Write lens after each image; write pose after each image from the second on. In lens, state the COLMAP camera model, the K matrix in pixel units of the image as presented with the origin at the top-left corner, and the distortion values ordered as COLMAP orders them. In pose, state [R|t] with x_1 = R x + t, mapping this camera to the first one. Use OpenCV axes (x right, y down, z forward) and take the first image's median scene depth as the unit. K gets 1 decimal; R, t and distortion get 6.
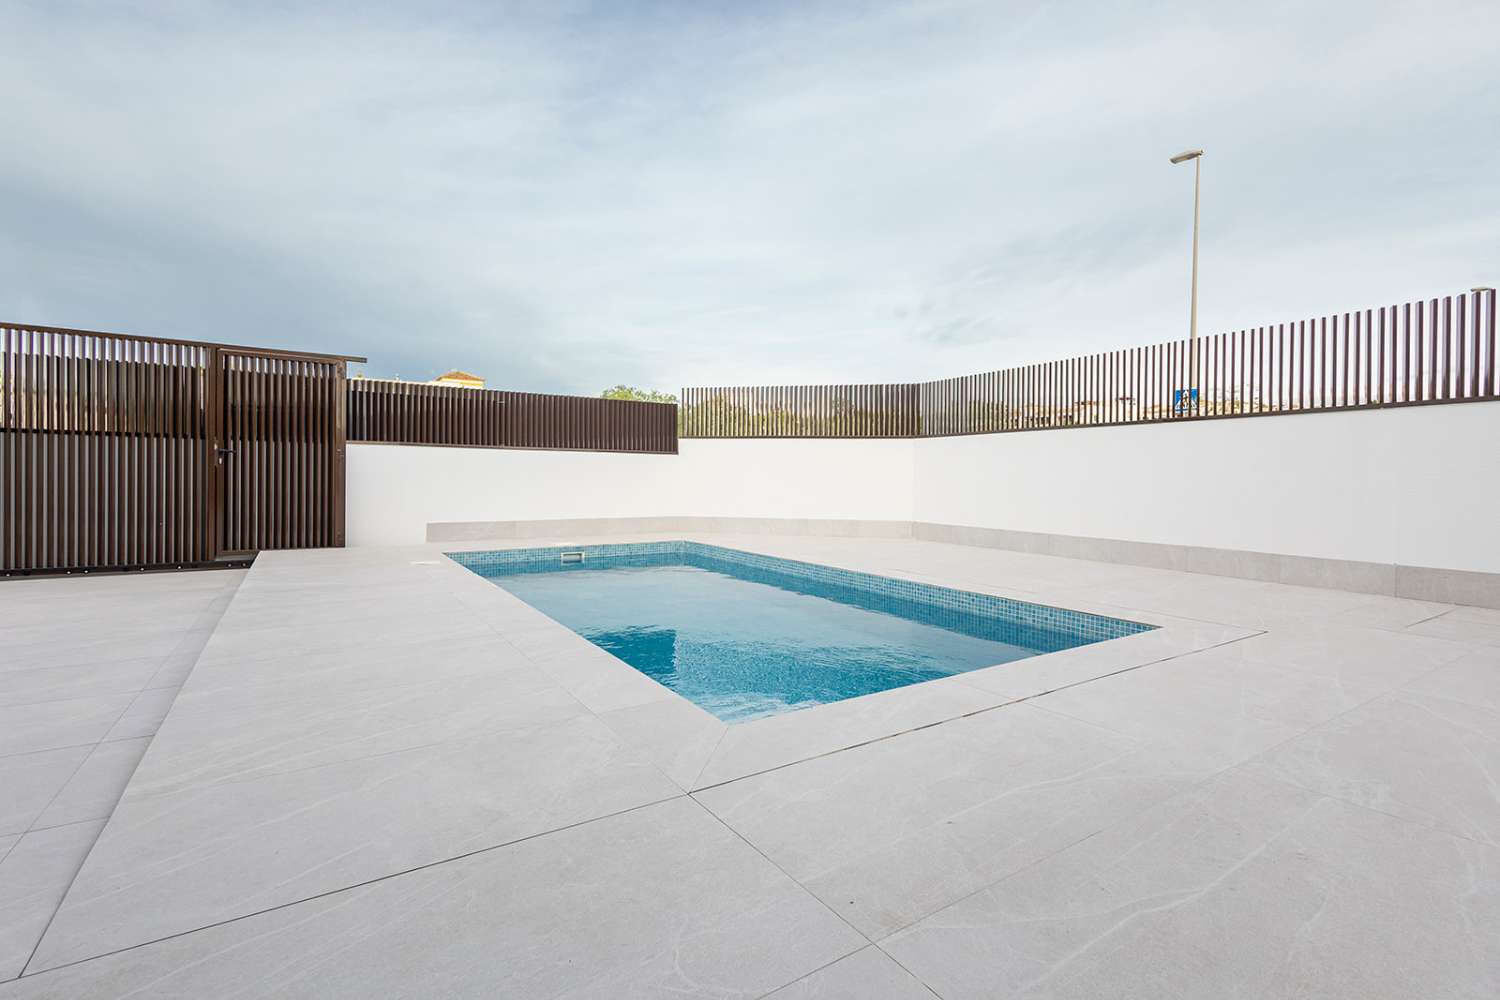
lens RADIAL K [[706.2, 0, 750.0], [0, 706.2, 500.0], [0, 0, 1]] dist [-0.008043, 0.000161]
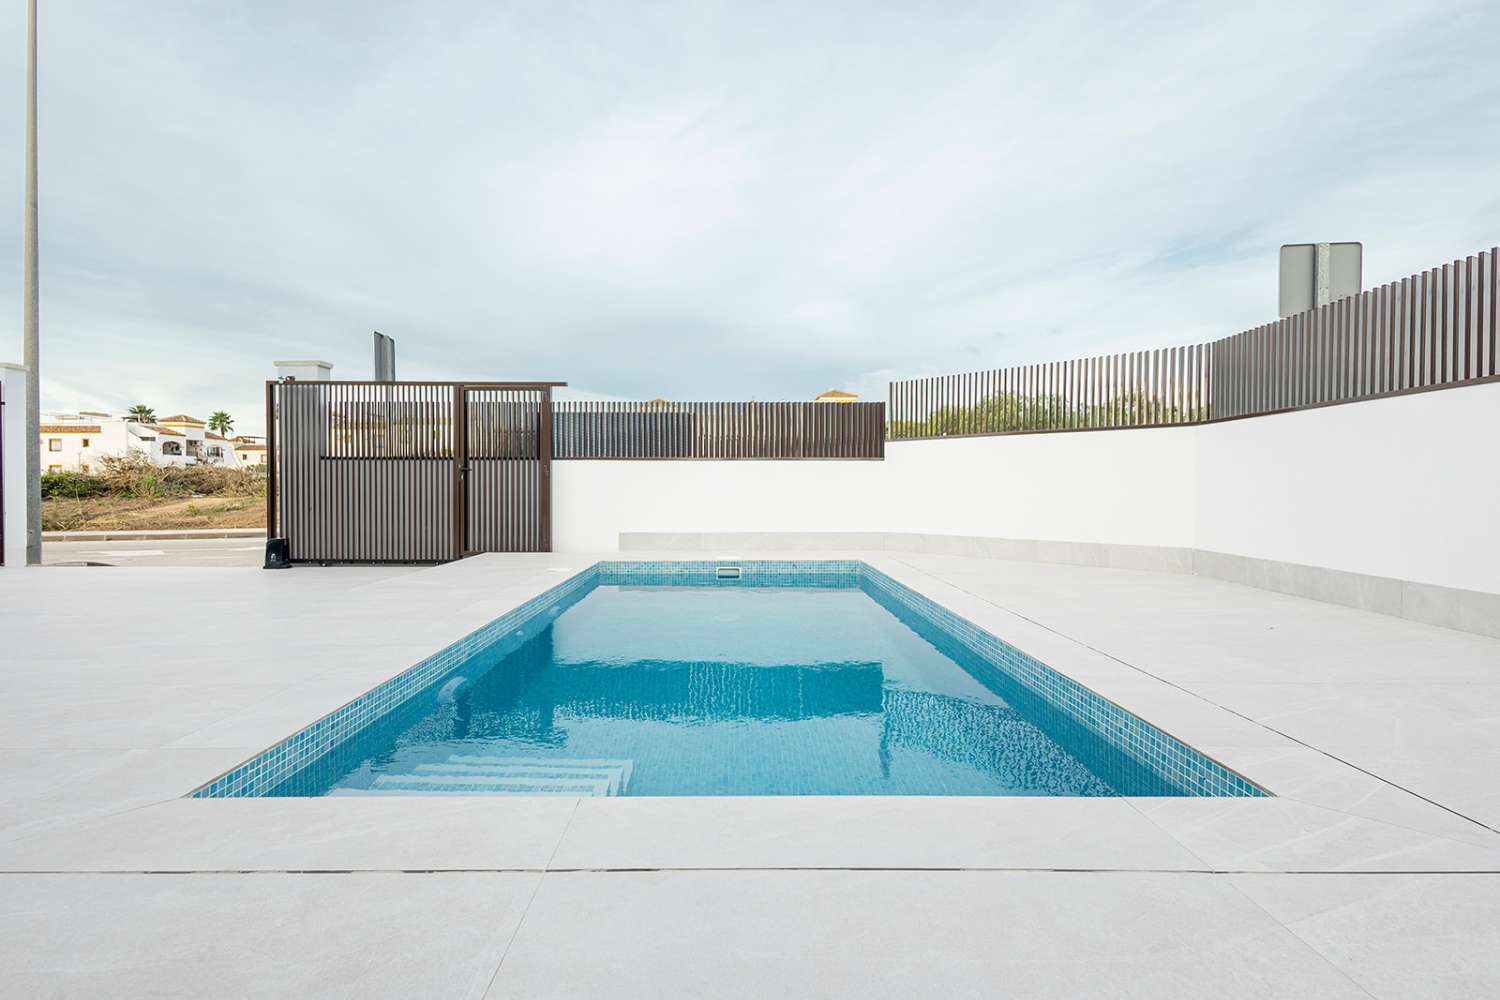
lens RADIAL K [[718.5, 0, 749.2], [0, 718.5, 524.6], [0, 0, 1]] dist [0.033960, 0.000082]
pose [[0.818314, 0.019435, -0.574442, 0.345001], [-0.007171, 0.999696, 0.023606, -0.006650], [0.574726, -0.015198, 0.818205, 0.236583]]
